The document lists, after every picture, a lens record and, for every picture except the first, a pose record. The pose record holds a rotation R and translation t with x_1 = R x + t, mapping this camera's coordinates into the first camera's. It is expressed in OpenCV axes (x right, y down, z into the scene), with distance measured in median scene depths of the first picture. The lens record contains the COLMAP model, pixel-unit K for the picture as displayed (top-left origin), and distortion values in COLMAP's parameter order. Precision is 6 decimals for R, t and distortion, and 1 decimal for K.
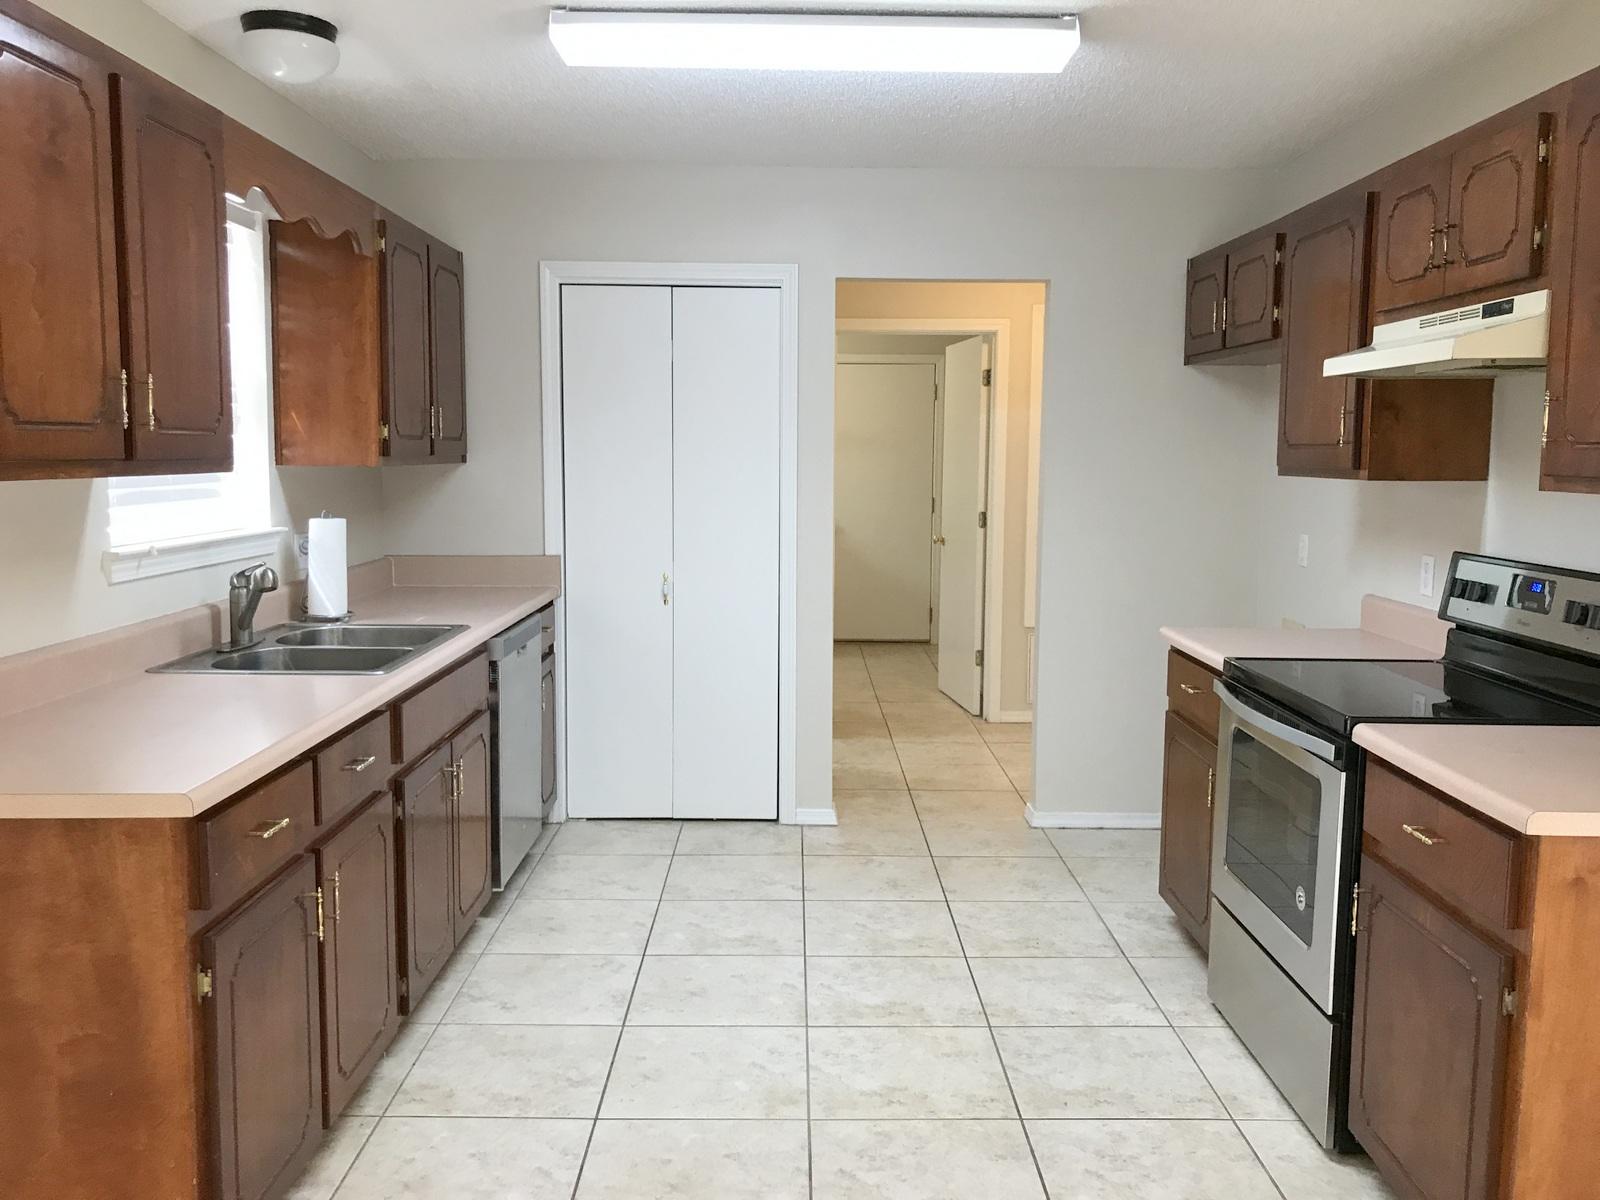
lens RADIAL K [[1321.4, 0, 803.3], [0, 1321.4, 594.3], [0, 0, 1]] dist [0.038429, -0.031888]
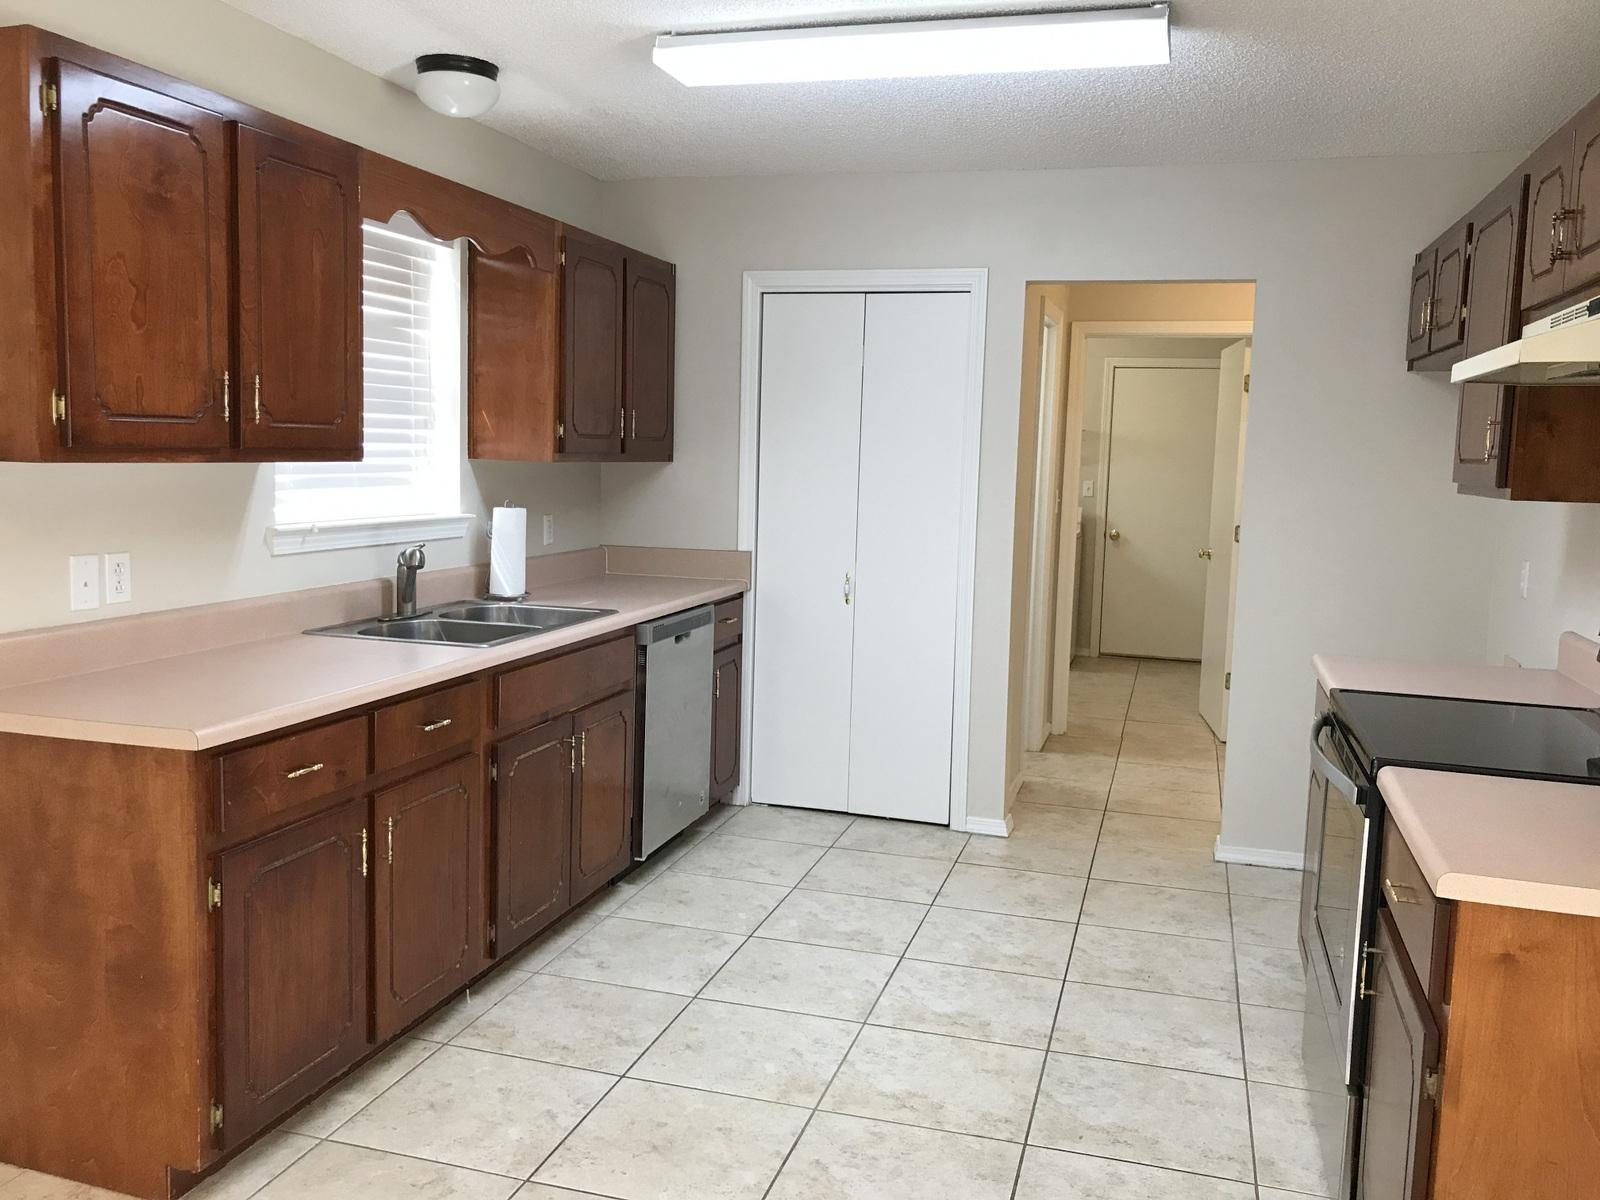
lens RADIAL K [[1321.4, 0, 803.3], [0, 1321.4, 594.3], [0, 0, 1]] dist [0.038429, -0.031888]
pose [[0.957059, 0.050611, -0.285441, 0.219381], [-0.051814, 0.998651, 0.003342, -0.001460], [0.285225, 0.011591, 0.958390, 0.014098]]
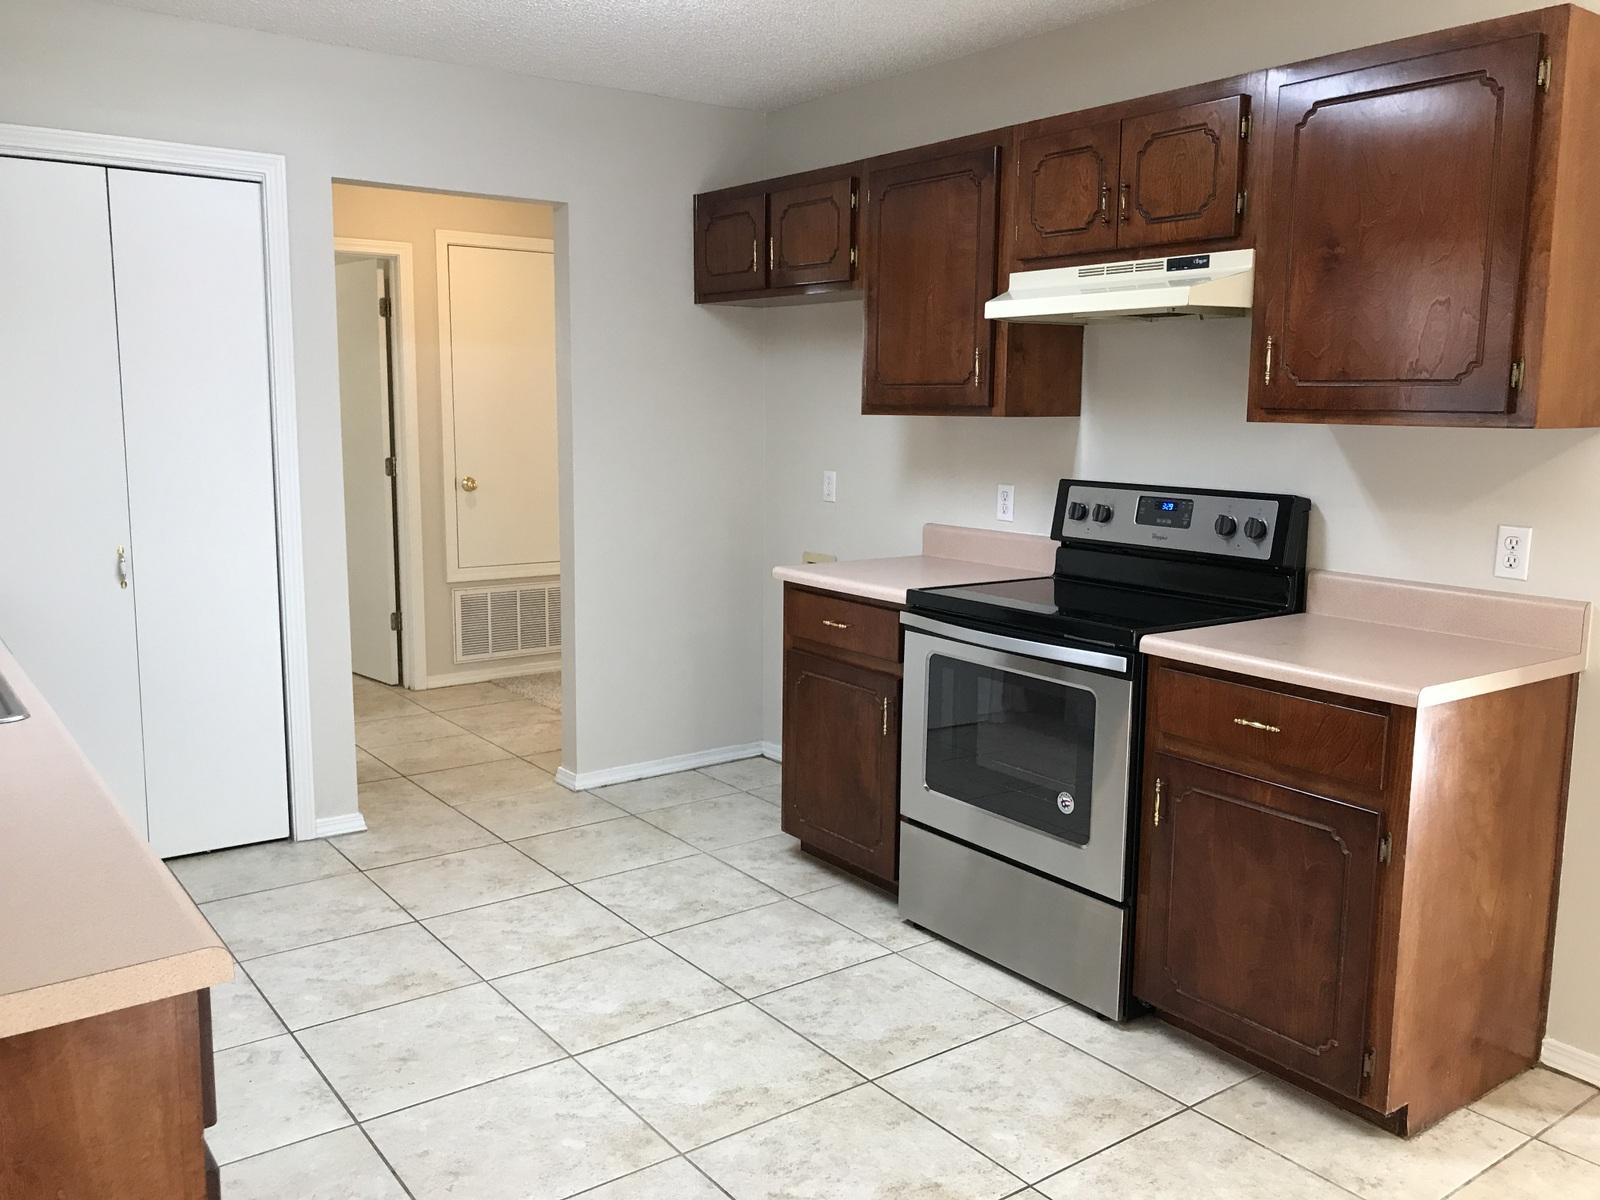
lens RADIAL K [[1321.4, 0, 803.3], [0, 1321.4, 594.3], [0, 0, 1]] dist [0.038429, -0.031888]
pose [[0.808592, -0.086658, 0.581953, -0.335692], [0.062284, 0.996144, 0.061794, -0.017057], [-0.585064, -0.013720, 0.810871, 0.205601]]
